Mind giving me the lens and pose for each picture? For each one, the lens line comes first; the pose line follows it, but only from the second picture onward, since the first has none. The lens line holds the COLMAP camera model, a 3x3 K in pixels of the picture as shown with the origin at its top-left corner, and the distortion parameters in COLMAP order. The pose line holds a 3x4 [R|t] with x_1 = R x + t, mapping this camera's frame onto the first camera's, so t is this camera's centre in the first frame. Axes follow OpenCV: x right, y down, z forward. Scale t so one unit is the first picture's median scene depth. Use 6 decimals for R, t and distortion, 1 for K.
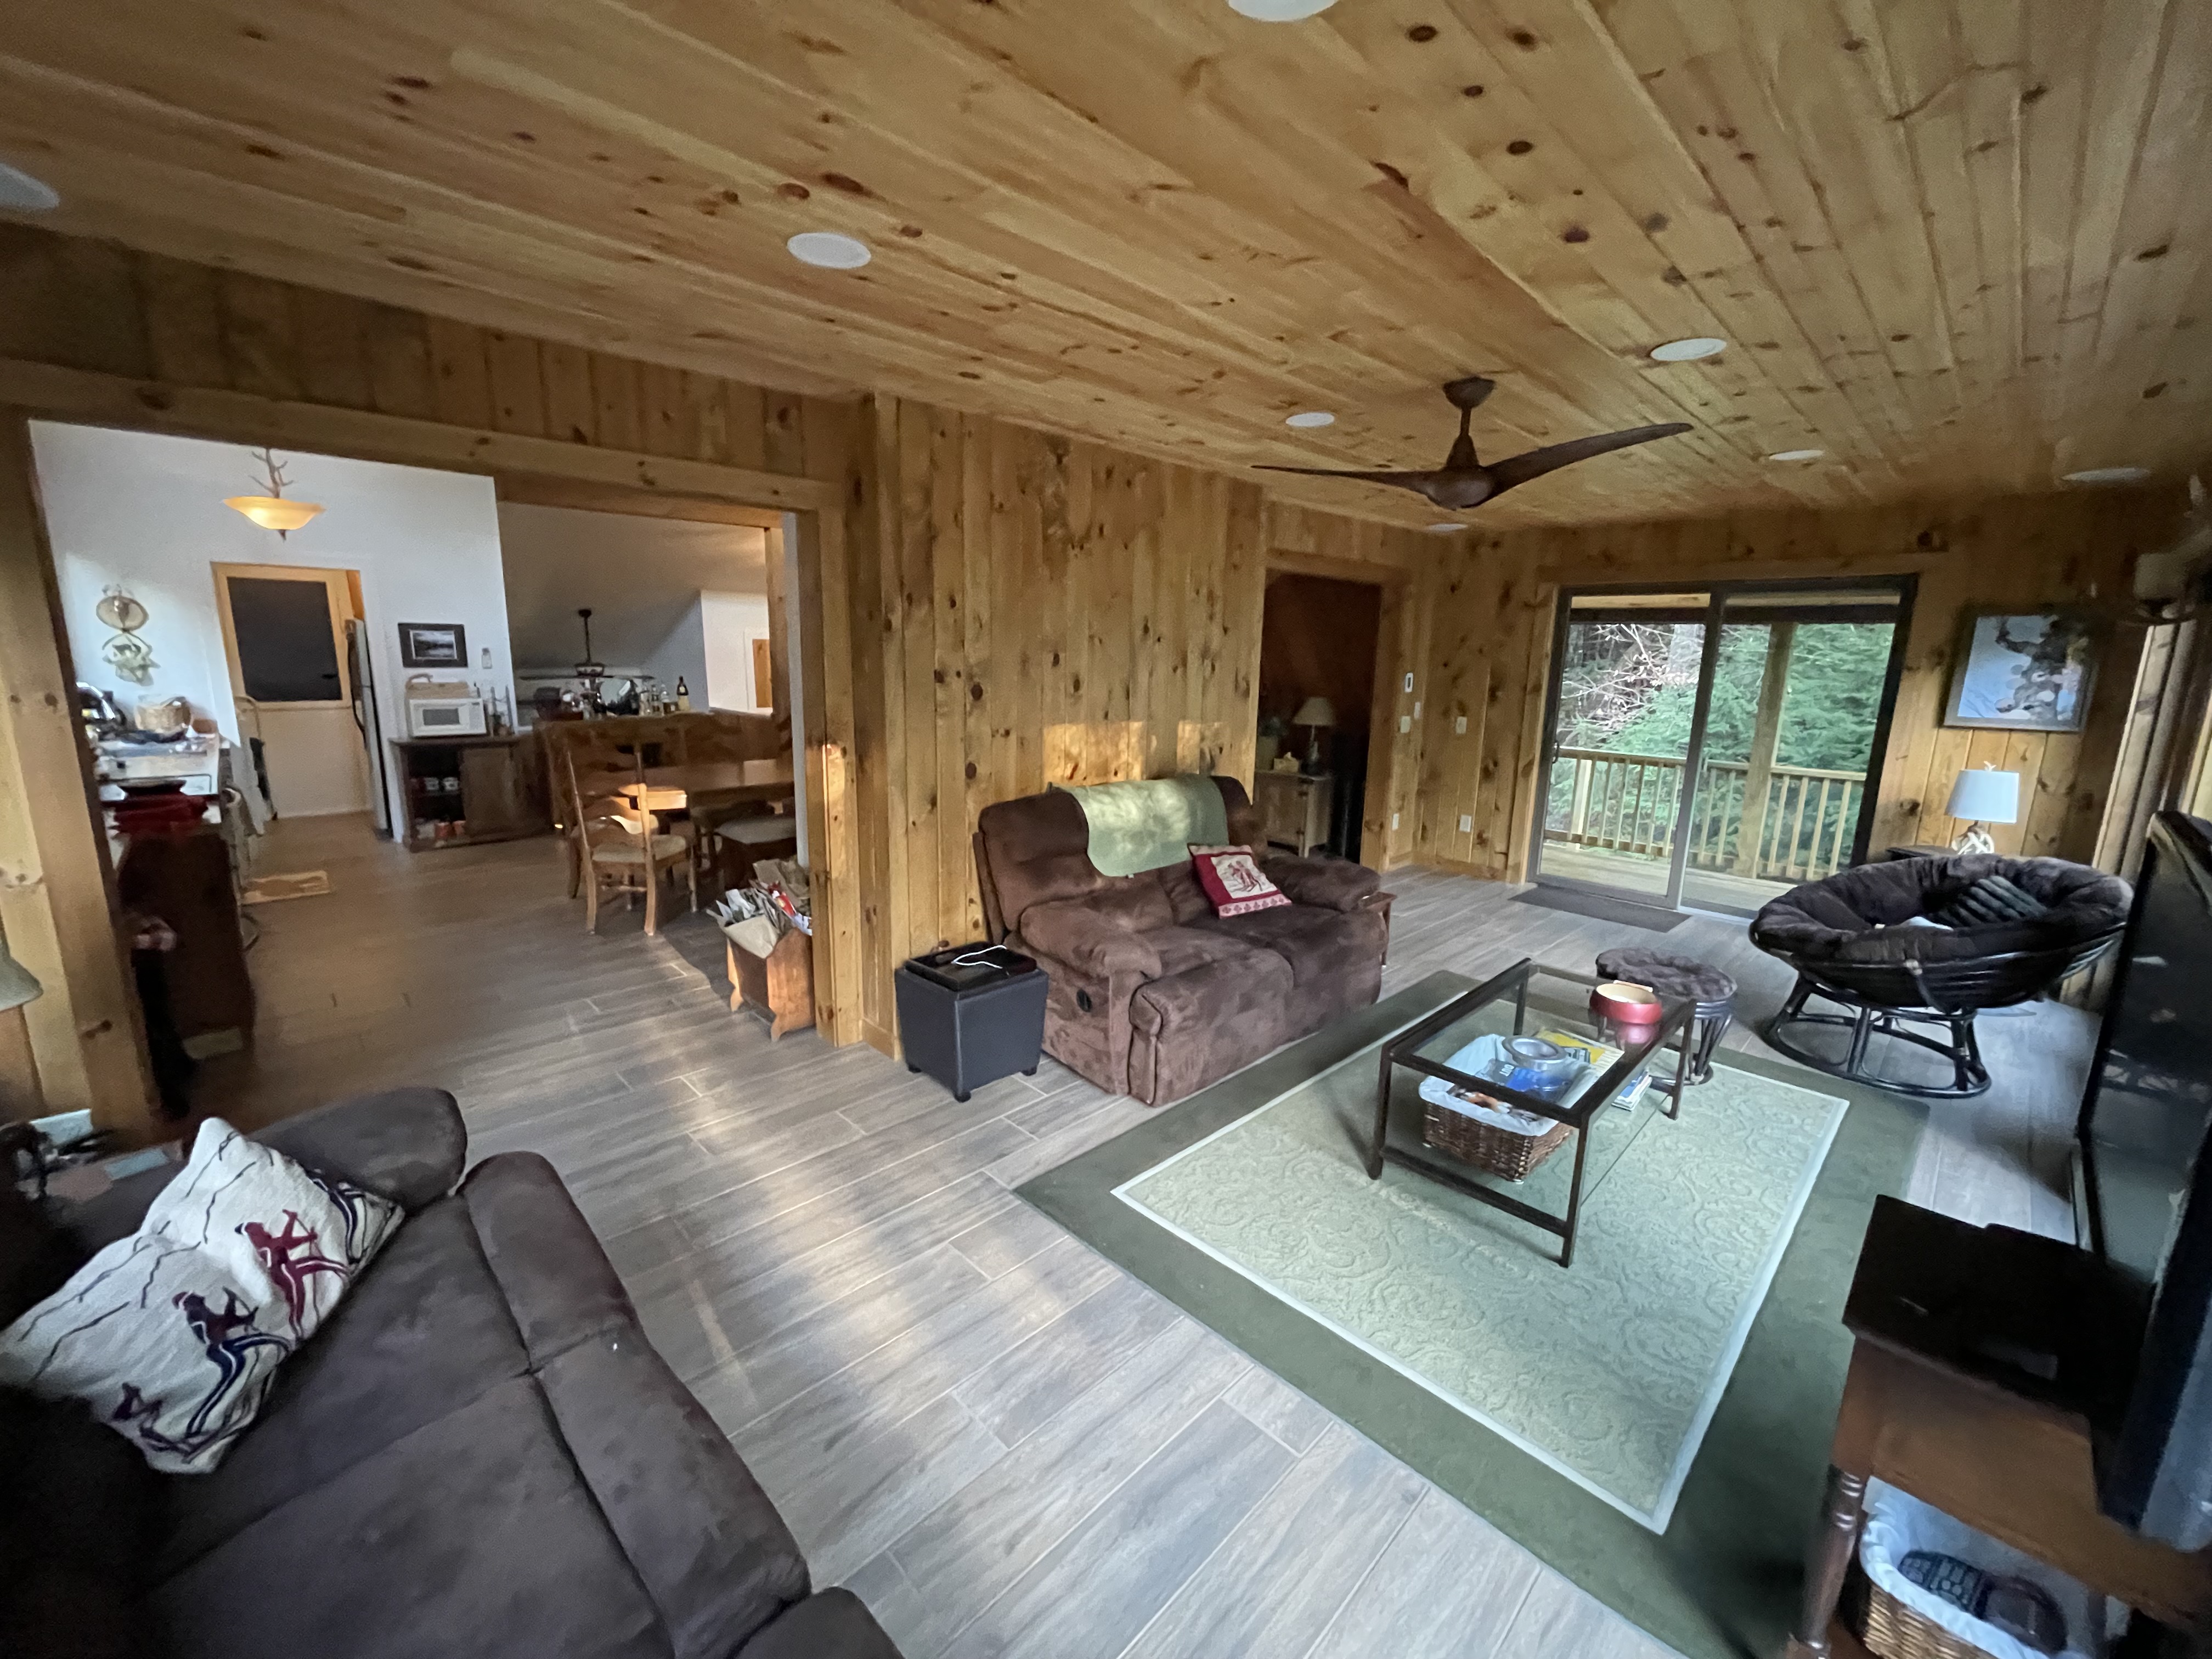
lens RADIAL K [[904.9, 0, 1104.0], [0, 904.9, 826.9], [0, 0, 1]] dist [0.014688, -0.001039]
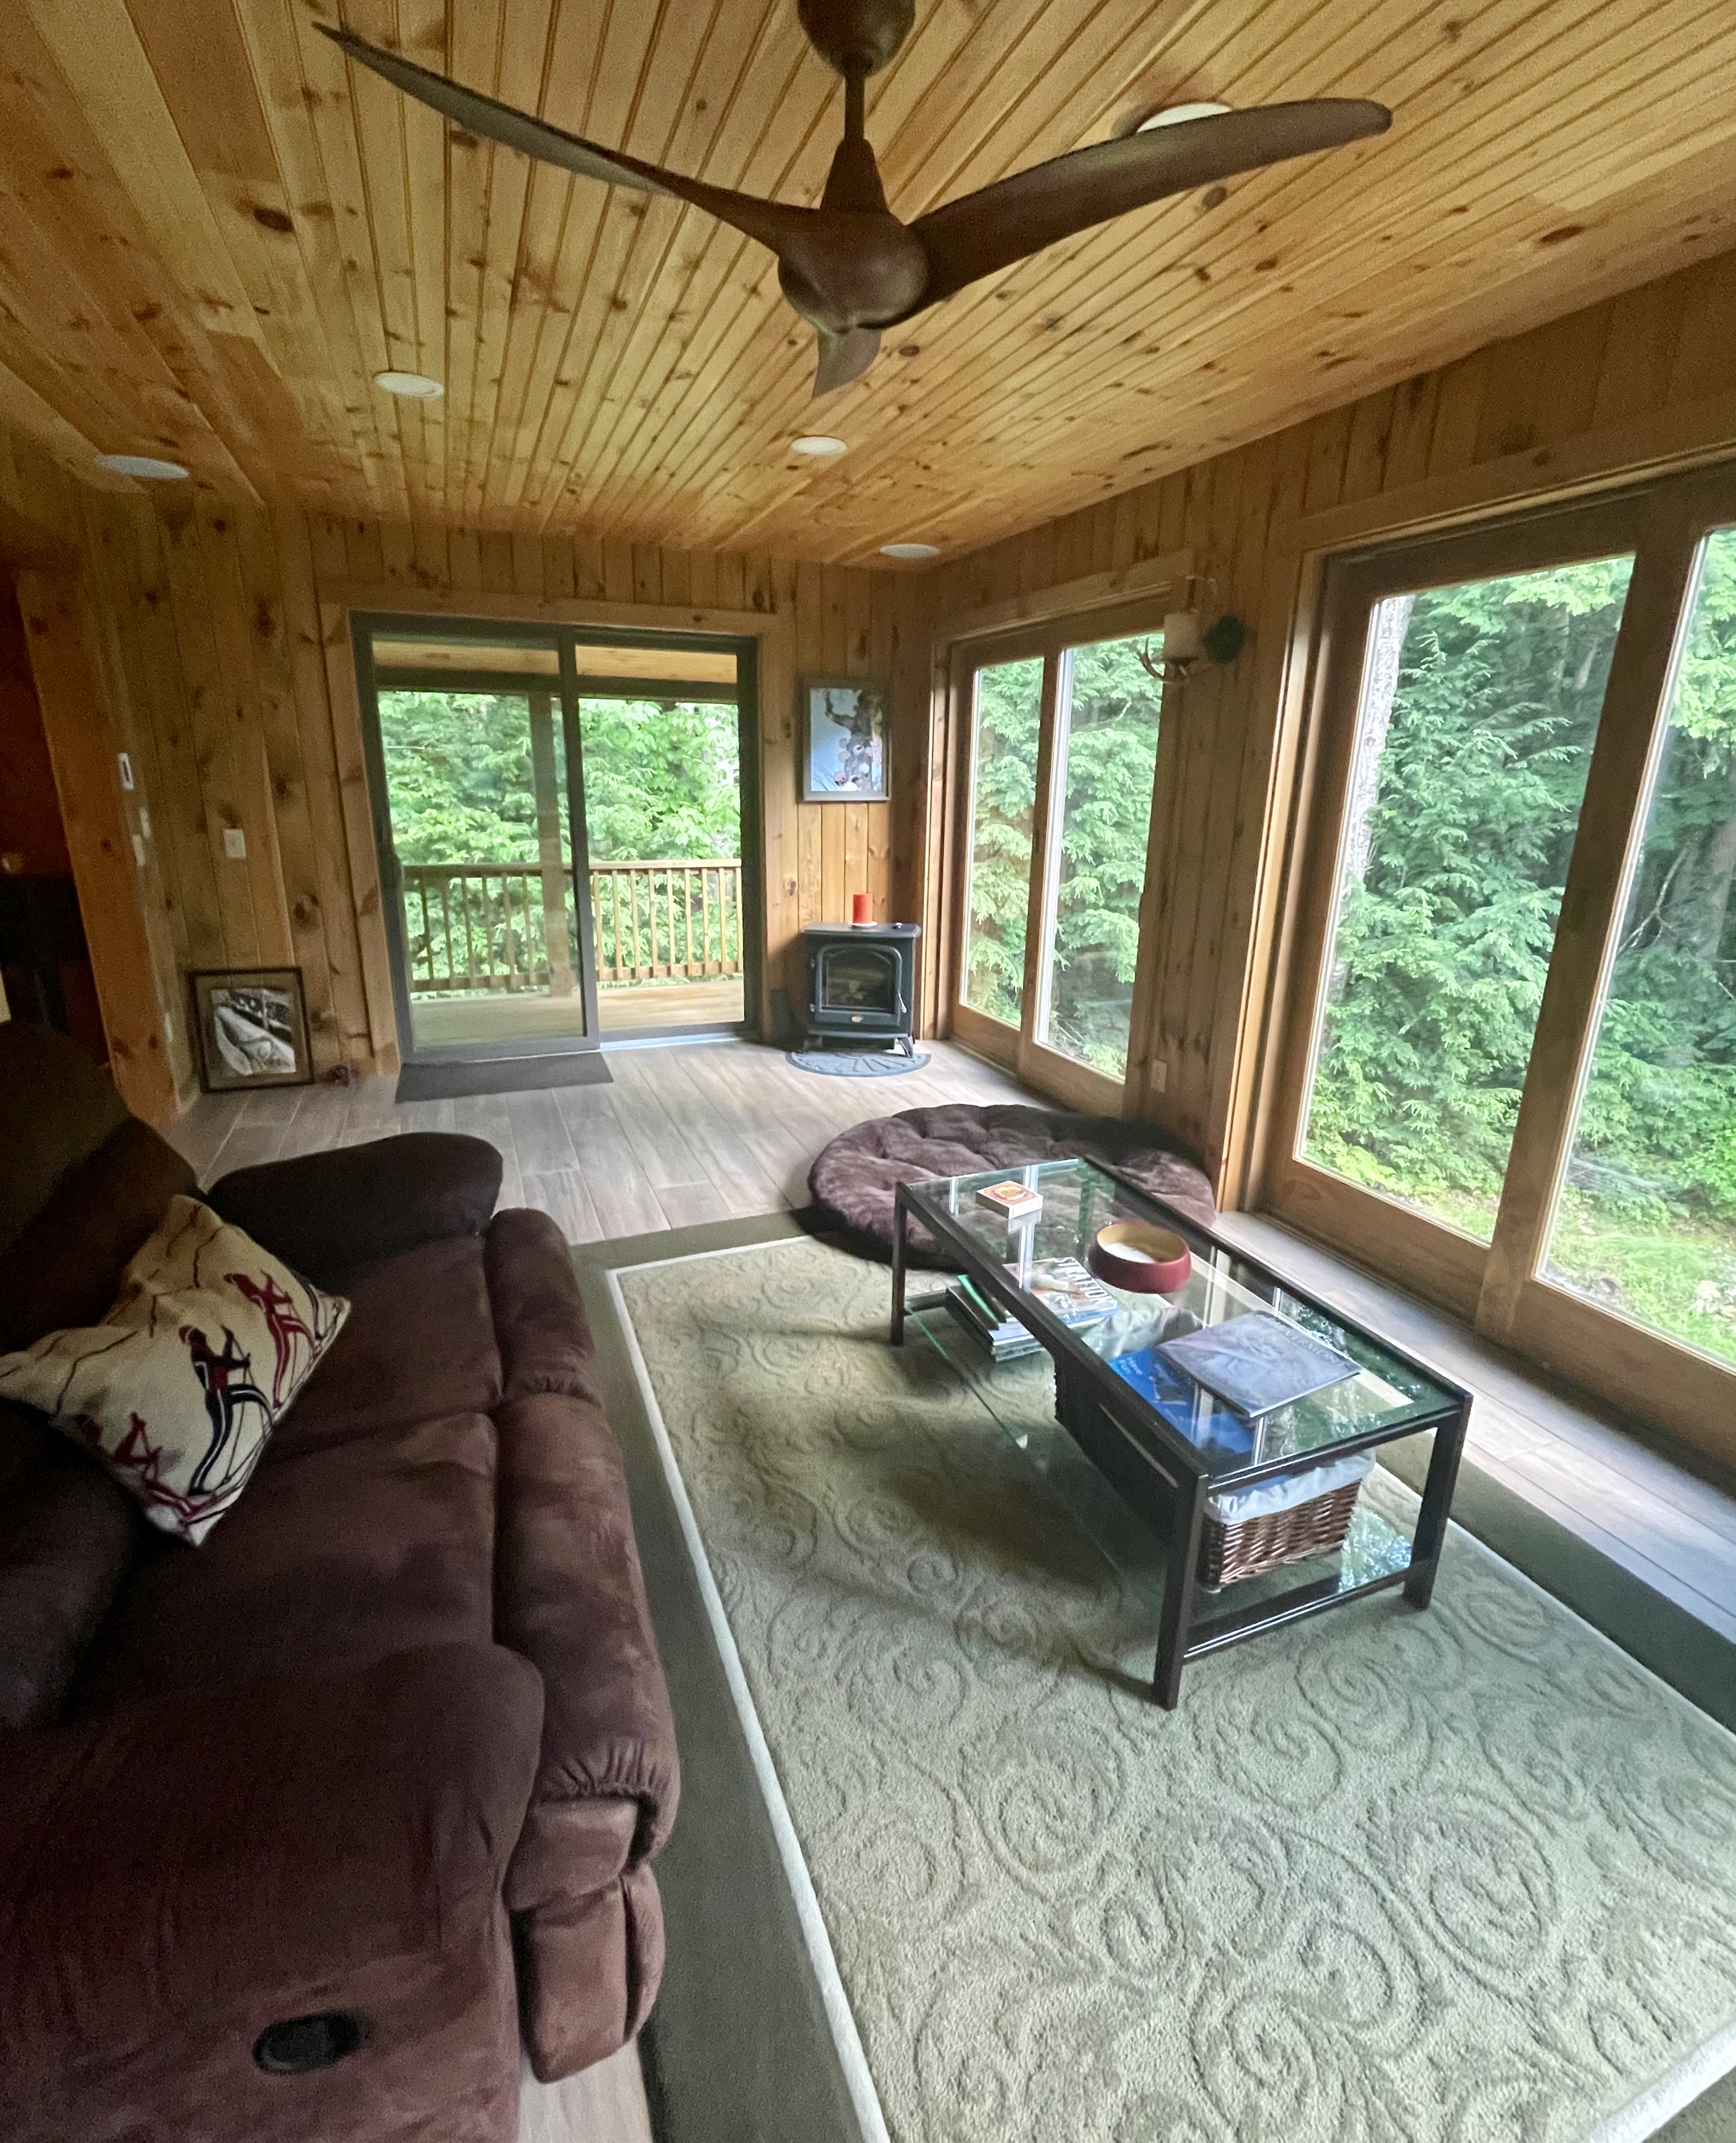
lens RADIAL K [[1001.6, 0, 867.3], [0, 1001.6, 1069.7], [0, 0, 1]] dist [0.002547, -0.000014]
pose [[0.389918, -0.278975, 0.877575, -0.093888], [0.174459, 0.958126, 0.227067, -0.068092], [-0.904173, 0.064563, 0.422260, 0.512474]]
